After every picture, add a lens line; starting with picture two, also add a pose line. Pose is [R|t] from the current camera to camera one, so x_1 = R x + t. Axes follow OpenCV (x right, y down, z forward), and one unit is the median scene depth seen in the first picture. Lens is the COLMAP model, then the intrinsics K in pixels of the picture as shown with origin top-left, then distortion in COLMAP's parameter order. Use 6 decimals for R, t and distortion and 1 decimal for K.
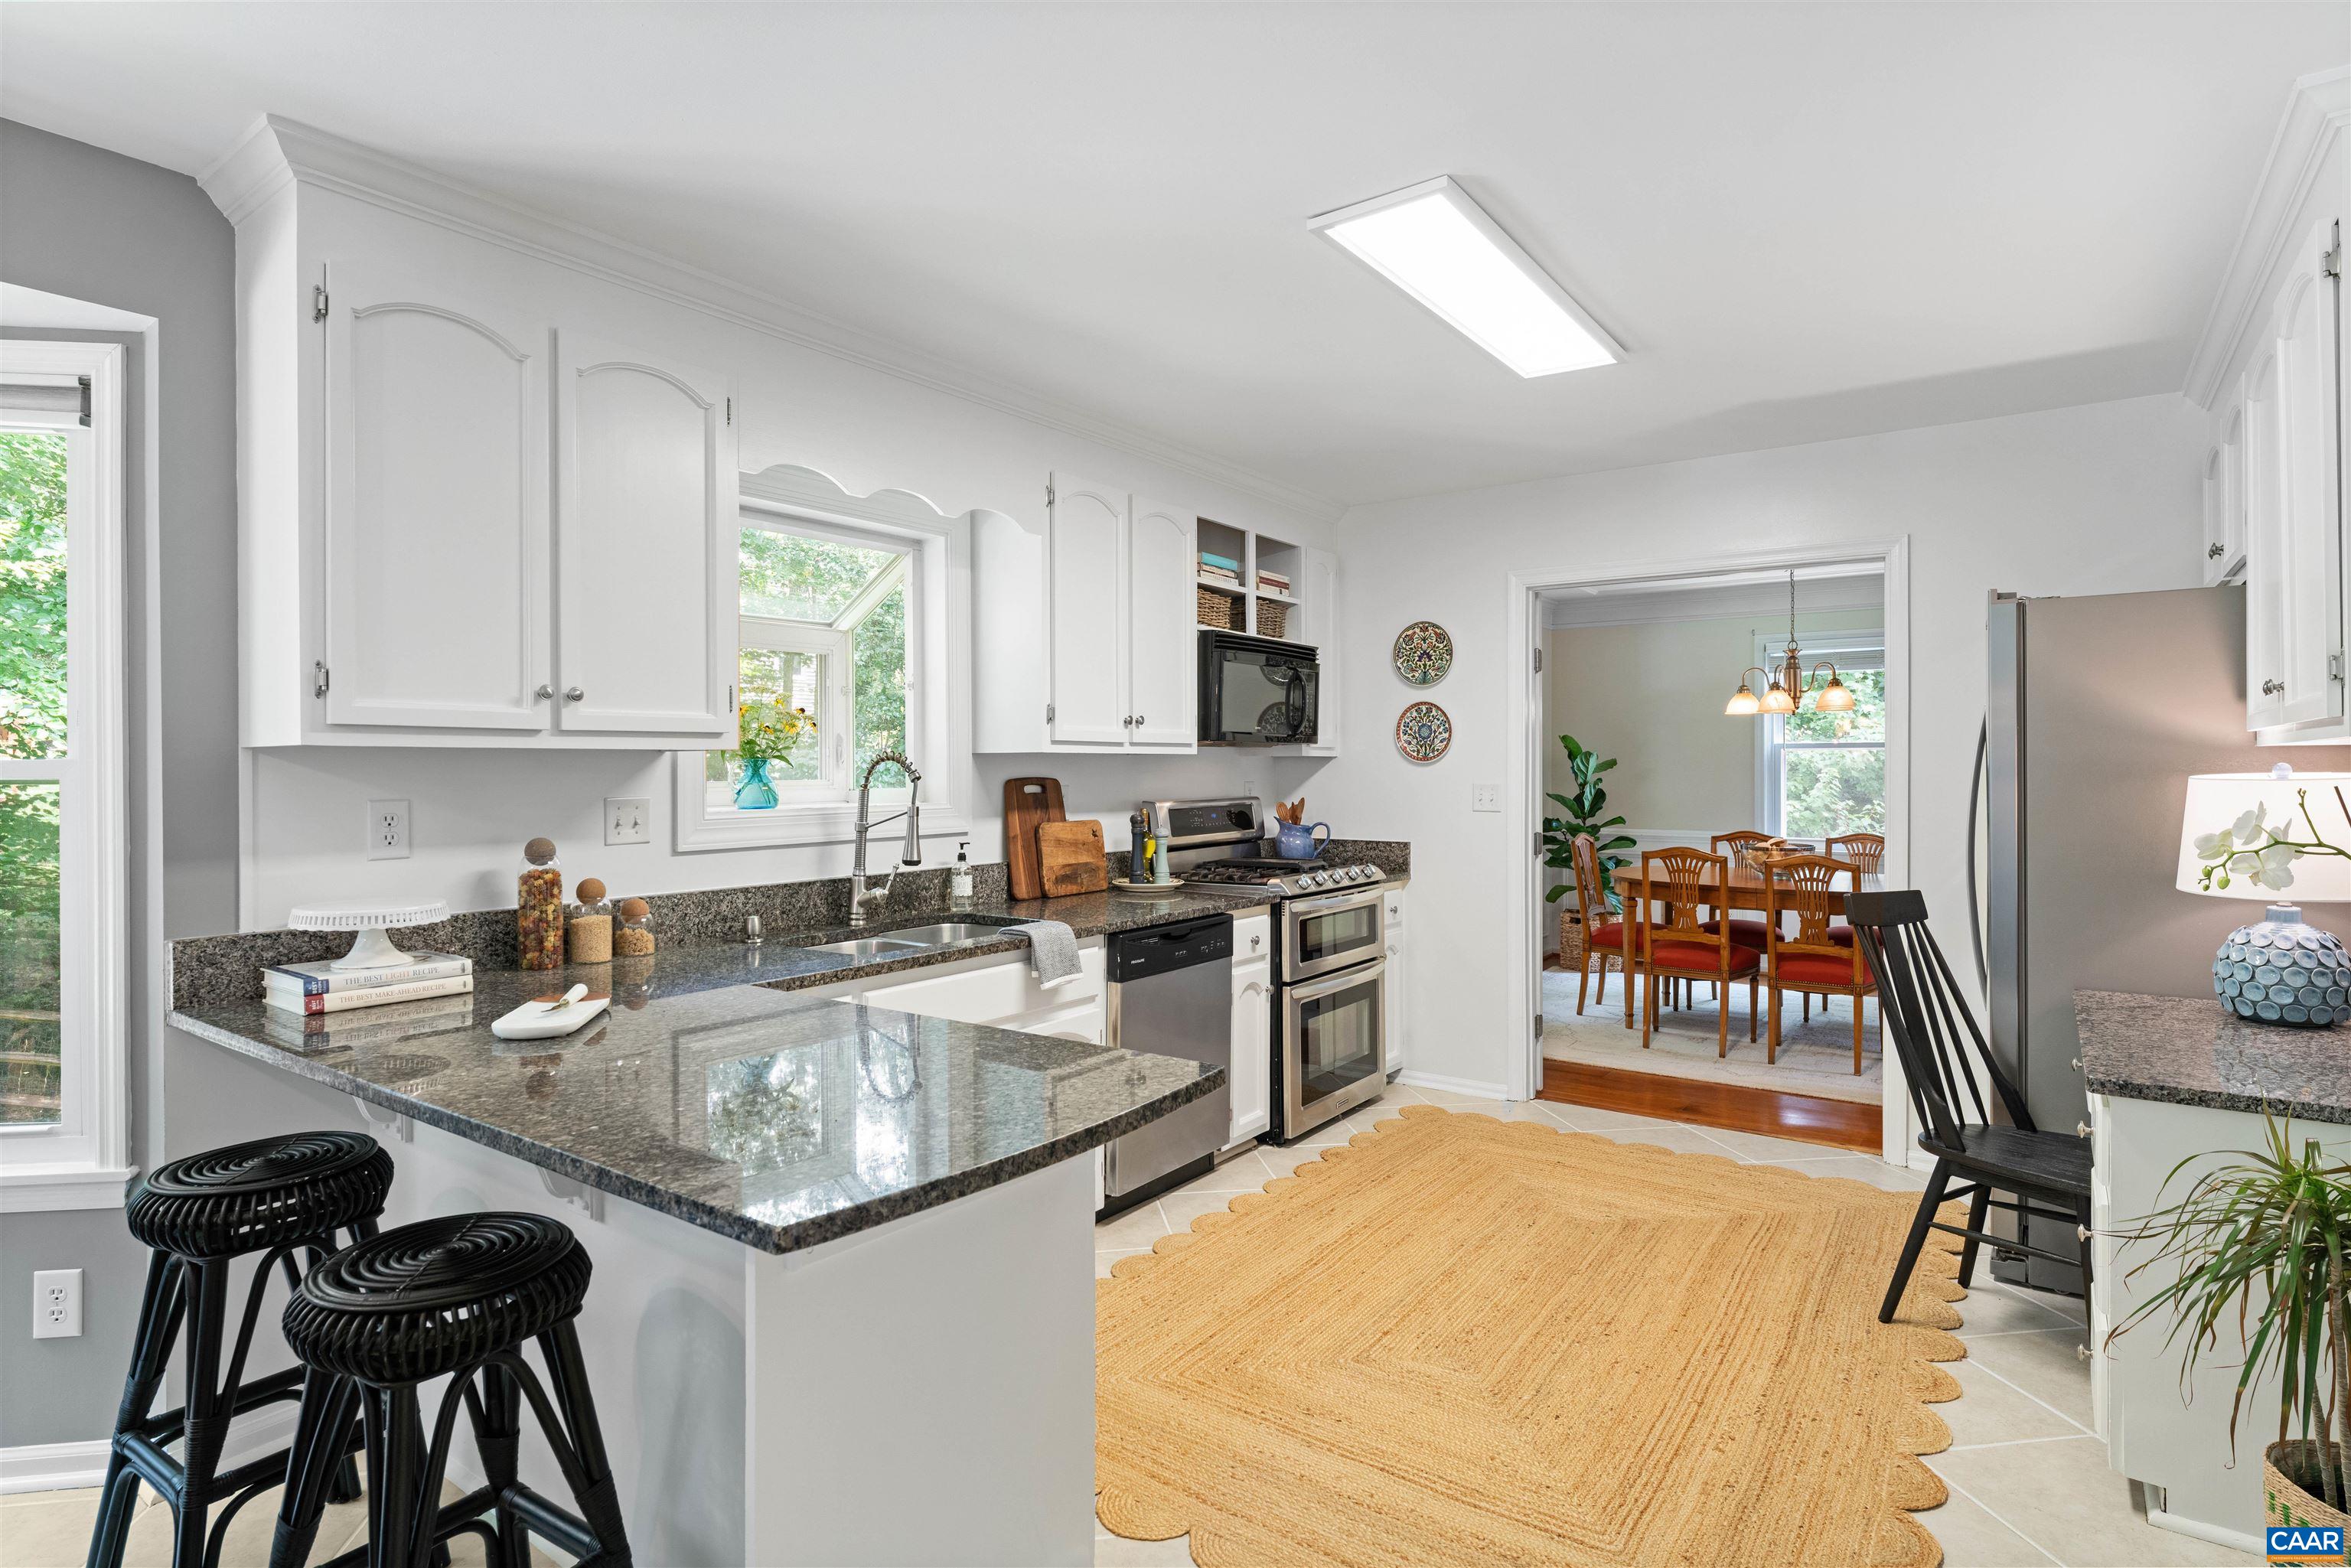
lens RADIAL K [[1203.9, 0, 1176.1], [0, 1203.9, 770.1], [0, 0, 1]] dist [-0.003948, 0.000147]
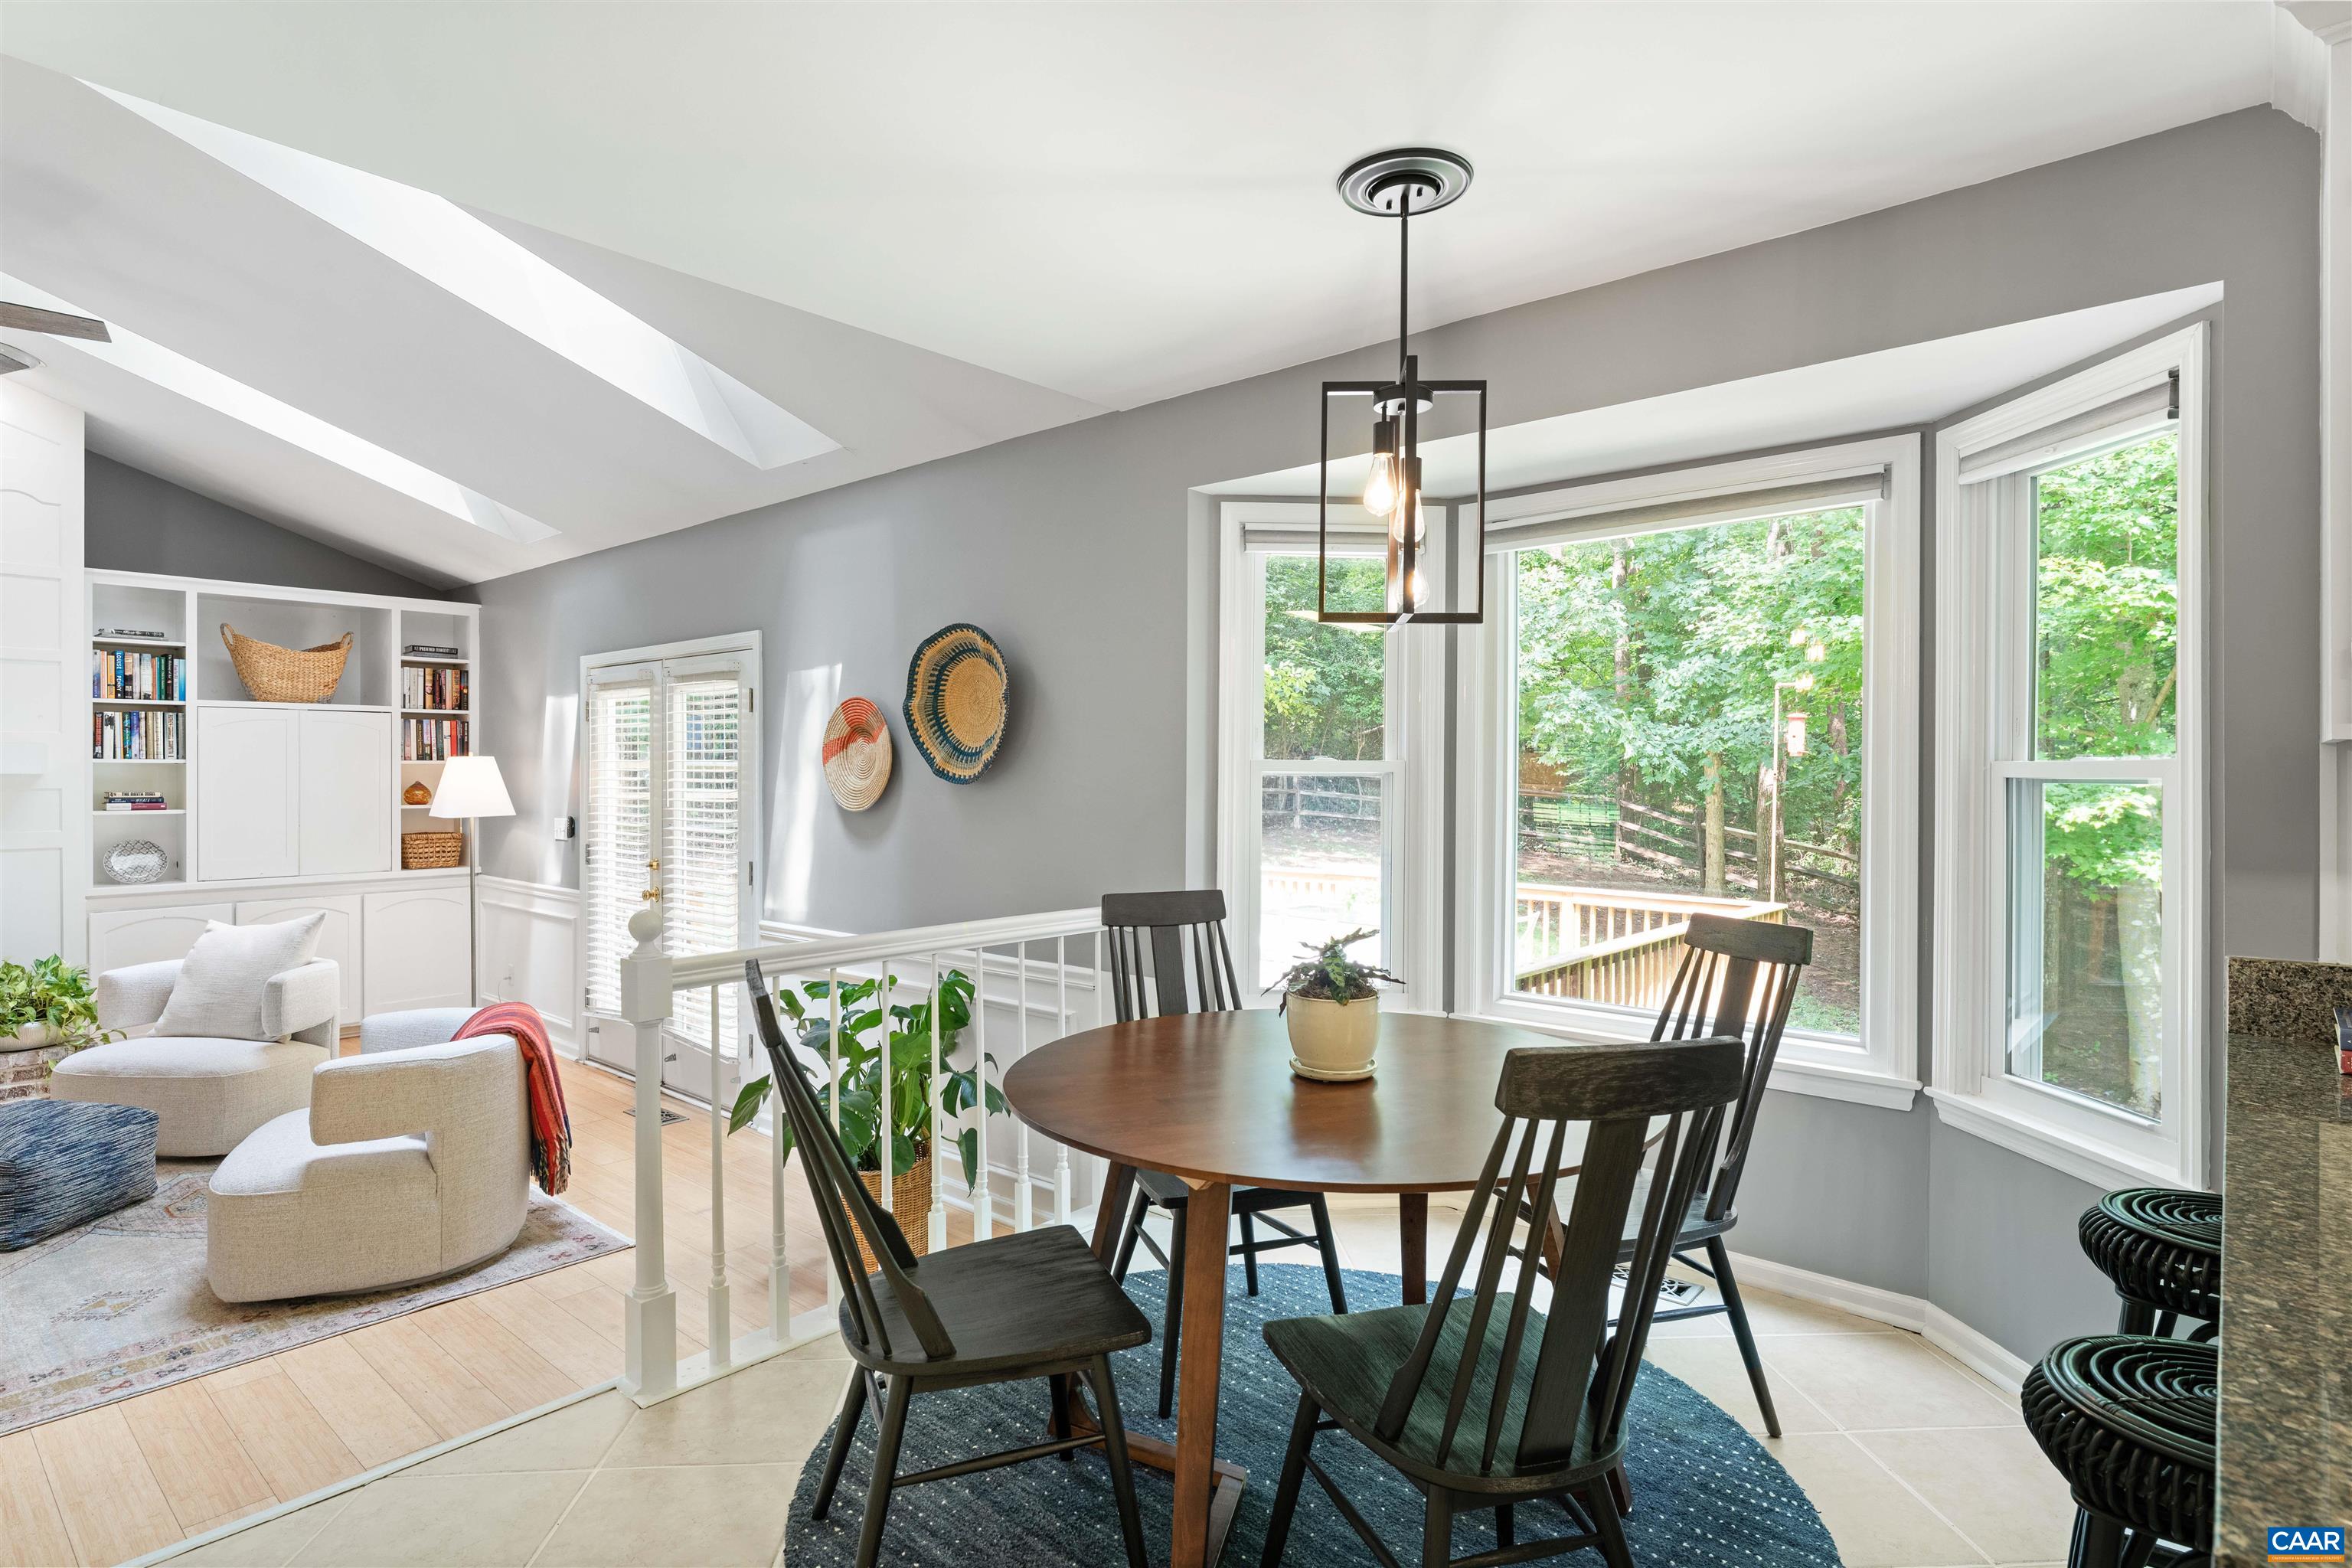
lens RADIAL K [[1204.5, 0, 1168.3], [0, 1204.5, 774.6], [0, 0, 1]] dist [-0.003948, 0.000147]
pose [[-0.099825, 0.004082, -0.994997, 0.092246], [-0.002854, 0.999986, 0.004389, 0.001123], [0.995001, 0.003278, -0.099812, 0.172997]]
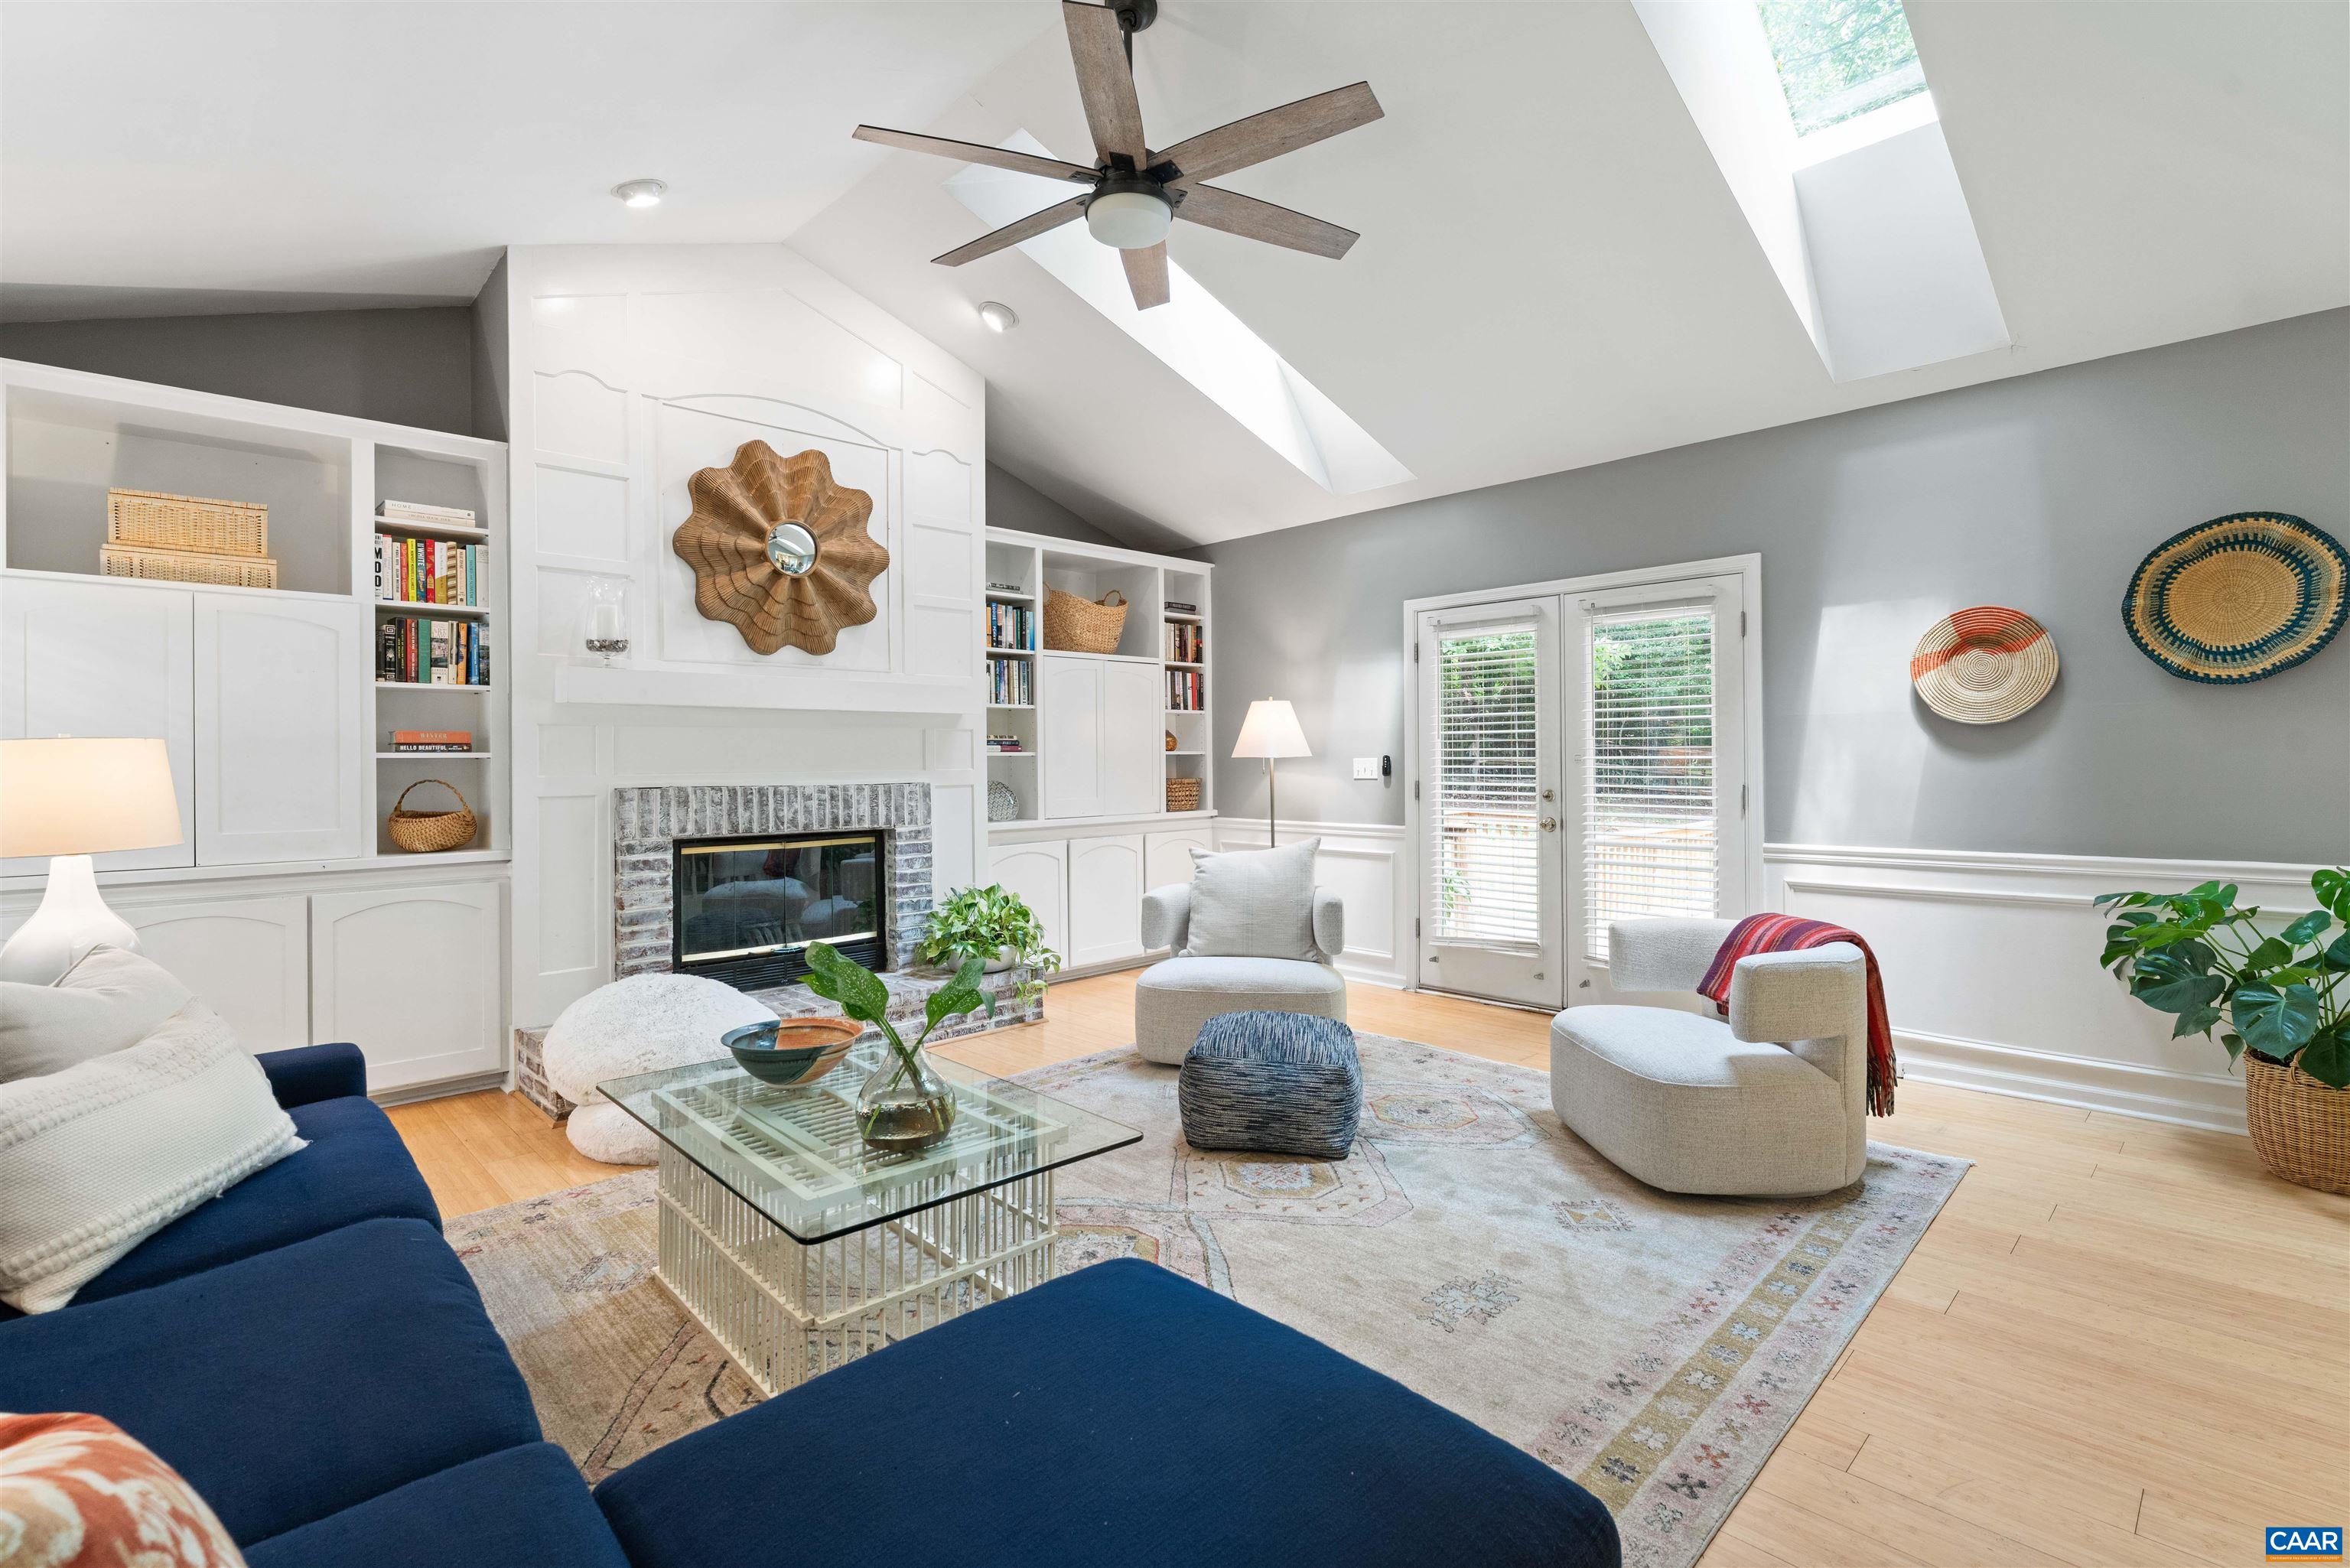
lens RADIAL K [[1065.1, 0, 1173.6], [0, 1065.1, 758.4], [0, 0, 1]] dist [-0.006298, 0.000740]
pose [[-0.181833, 0.001896, -0.983328, 0.088484], [0.008352, 0.999965, 0.000384, 0.073970], [0.983294, -0.008143, -0.181842, -0.896152]]
